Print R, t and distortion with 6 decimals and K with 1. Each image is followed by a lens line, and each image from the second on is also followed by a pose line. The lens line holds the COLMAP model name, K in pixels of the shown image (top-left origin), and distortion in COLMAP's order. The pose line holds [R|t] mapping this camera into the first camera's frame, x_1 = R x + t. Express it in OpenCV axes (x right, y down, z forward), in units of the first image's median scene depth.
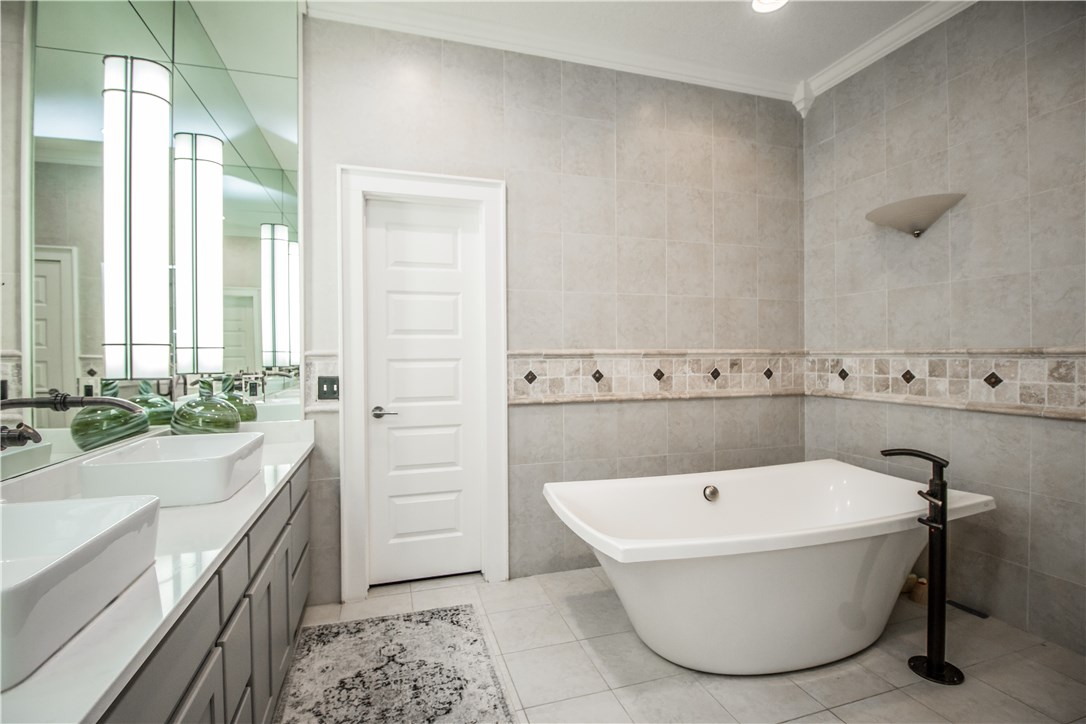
lens RADIAL K [[497.5, 0, 541.9], [0, 497.5, 355.5], [0, 0, 1]] dist [-0.011857, -0.006140]
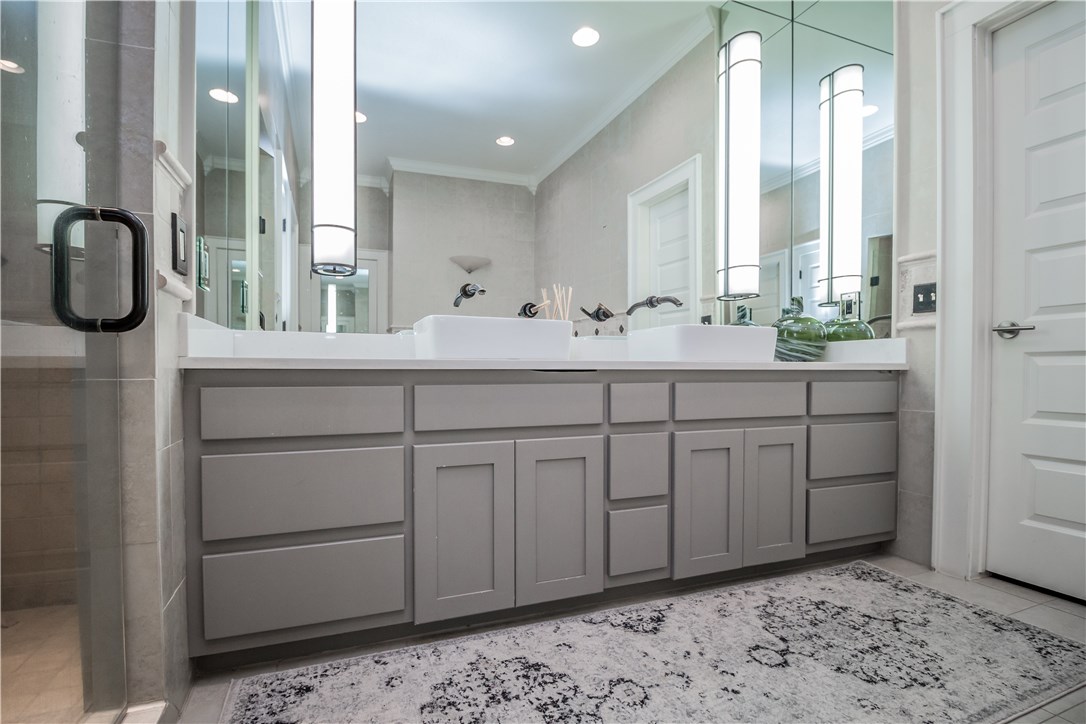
lens RADIAL K [[497.5, 0, 520.1], [0, 497.5, 372.1], [0, 0, 1]] dist [-0.011857, -0.006140]
pose [[0.062452, 0.027074, -0.997681, 0.363904], [0.002485, 0.999625, 0.027282, 0.179992], [0.998045, -0.004183, 0.062362, 0.326514]]
